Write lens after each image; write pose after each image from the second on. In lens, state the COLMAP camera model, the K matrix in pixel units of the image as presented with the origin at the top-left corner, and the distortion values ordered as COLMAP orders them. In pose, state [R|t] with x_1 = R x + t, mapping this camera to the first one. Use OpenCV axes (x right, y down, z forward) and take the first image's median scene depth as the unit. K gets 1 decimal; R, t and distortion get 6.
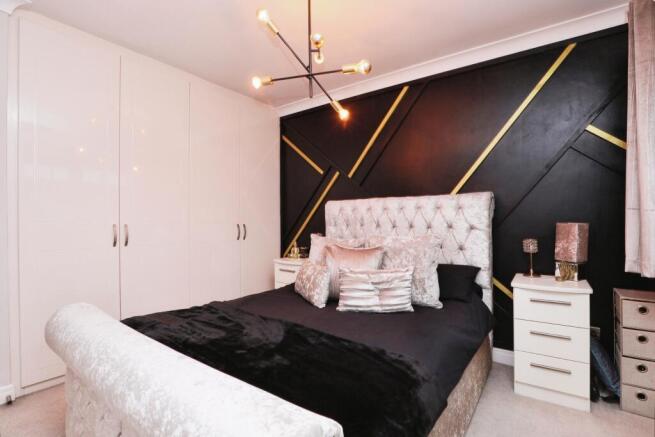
lens RADIAL K [[304.2, 0, 328.2], [0, 304.2, 230.7], [0, 0, 1]] dist [-0.001172, -0.000209]
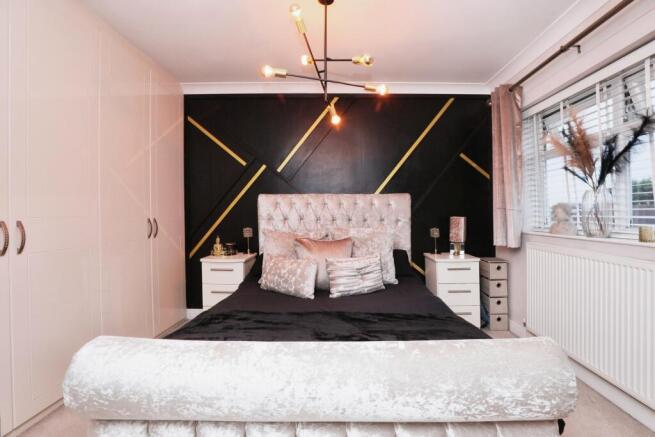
lens RADIAL K [[313.3, 0, 327.5], [0, 313.3, 218.5], [0, 0, 1]] dist [-0.001288, -0.000199]
pose [[0.823959, -0.006783, 0.566609, -0.577843], [0.015174, 0.999834, -0.010097, -0.010043], [-0.566447, 0.016917, 0.823925, 0.073610]]
